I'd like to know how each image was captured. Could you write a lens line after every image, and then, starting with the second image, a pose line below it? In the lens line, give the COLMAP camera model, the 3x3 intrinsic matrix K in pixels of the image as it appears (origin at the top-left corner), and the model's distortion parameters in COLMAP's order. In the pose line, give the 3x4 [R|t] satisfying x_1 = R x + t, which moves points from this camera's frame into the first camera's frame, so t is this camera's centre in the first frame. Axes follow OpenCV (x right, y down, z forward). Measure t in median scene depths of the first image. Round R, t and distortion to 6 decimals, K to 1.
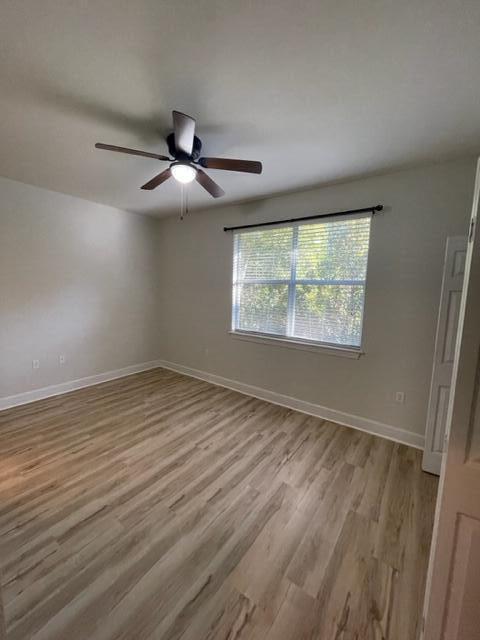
lens RADIAL K [[257.9, 0, 240.0], [0, 257.9, 320.0], [0, 0, 1]] dist [-0.001588, -0.000130]
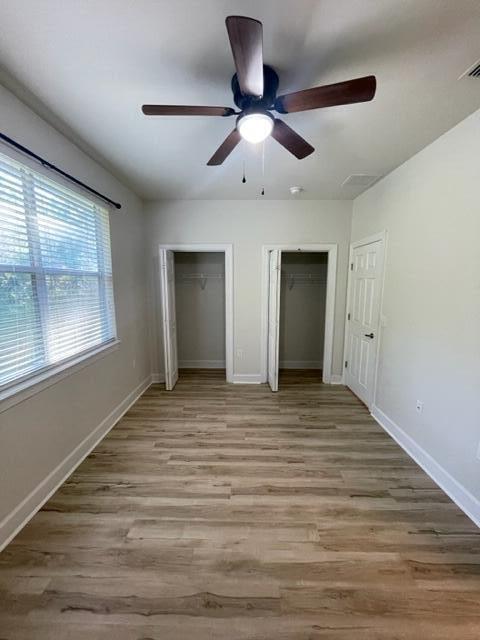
lens RADIAL K [[257.9, 0, 240.0], [0, 257.9, 320.0], [0, 0, 1]] dist [-0.001588, -0.000130]
pose [[-0.574442, -0.147926, 0.805068, -0.797434], [0.081028, 0.968428, 0.235758, -0.204741], [-0.814525, 0.200663, -0.544319, 1.431534]]
